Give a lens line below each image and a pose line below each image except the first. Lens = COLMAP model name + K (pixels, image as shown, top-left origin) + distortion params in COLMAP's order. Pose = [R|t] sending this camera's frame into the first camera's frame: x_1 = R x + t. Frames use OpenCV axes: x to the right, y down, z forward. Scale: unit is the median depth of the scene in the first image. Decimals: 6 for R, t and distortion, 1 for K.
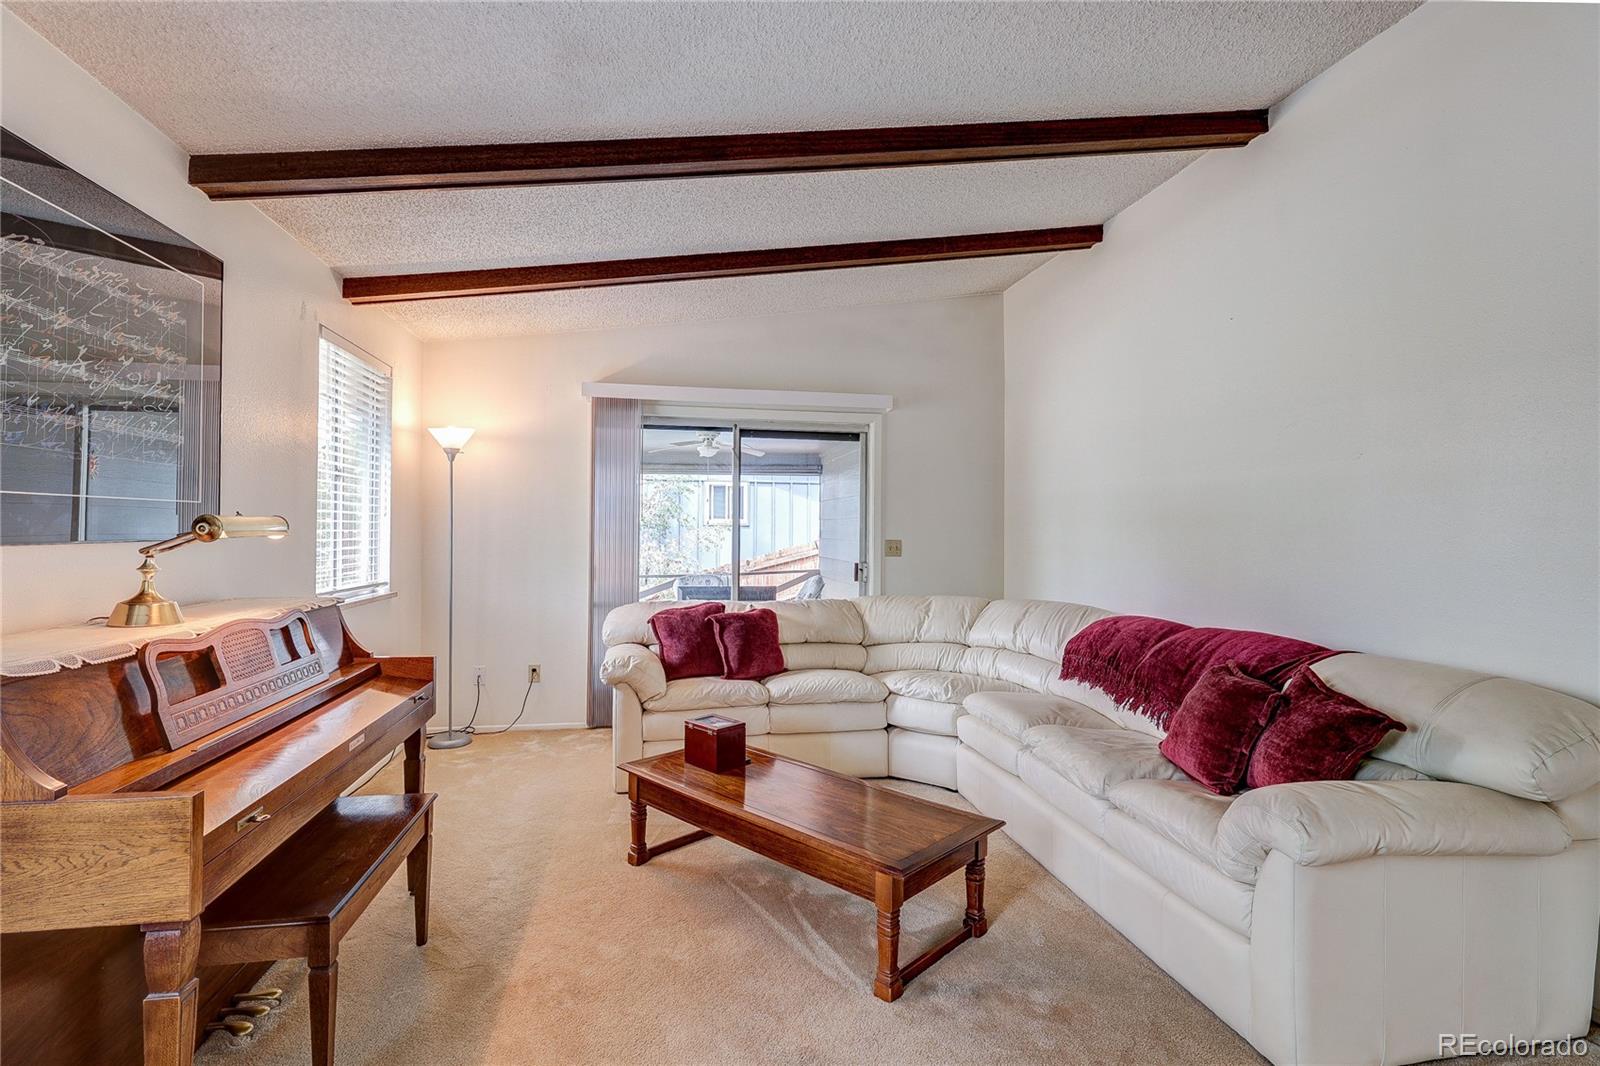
lens RADIAL K [[761.6, 0, 800.1], [0, 761.6, 530.3], [0, 0, 1]] dist [-0.001963, -0.000040]
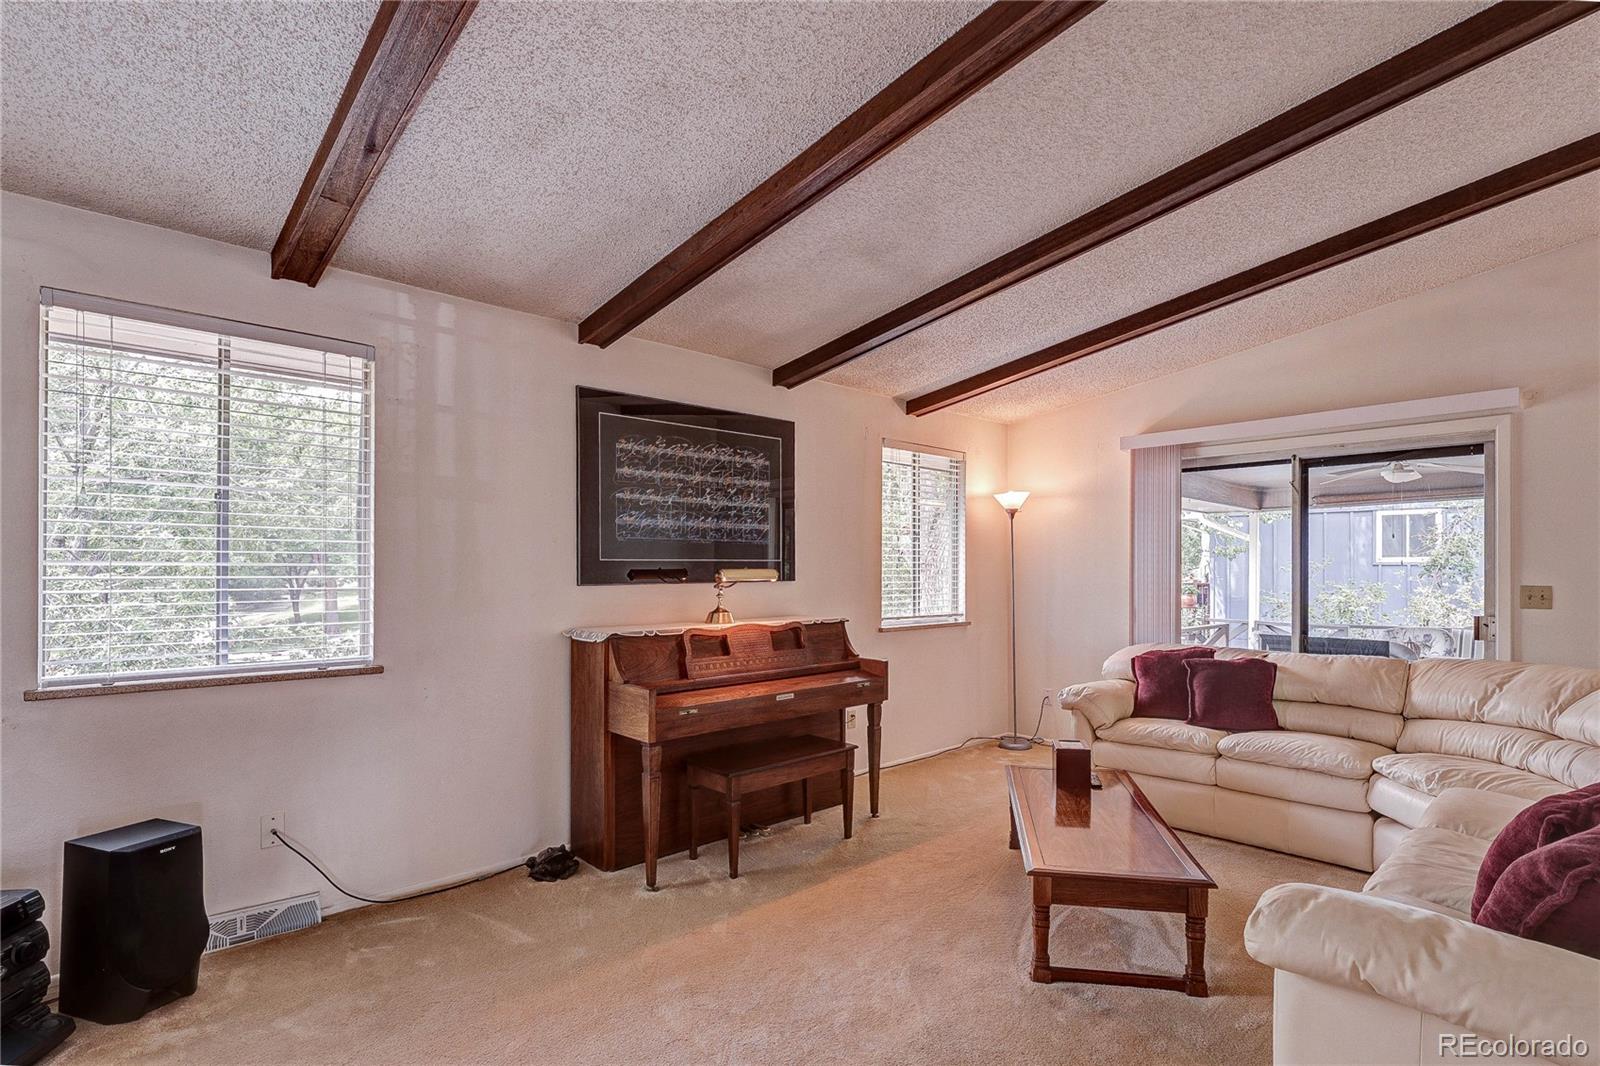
lens RADIAL K [[761.6, 0, 800.1], [0, 761.6, 572.0], [0, 0, 1]] dist [-0.001963, -0.000040]
pose [[0.546234, -0.006113, -0.837610, 0.457252], [0.005394, 0.999978, -0.003780, -0.001892], [0.837615, -0.002453, 0.546255, 0.034917]]
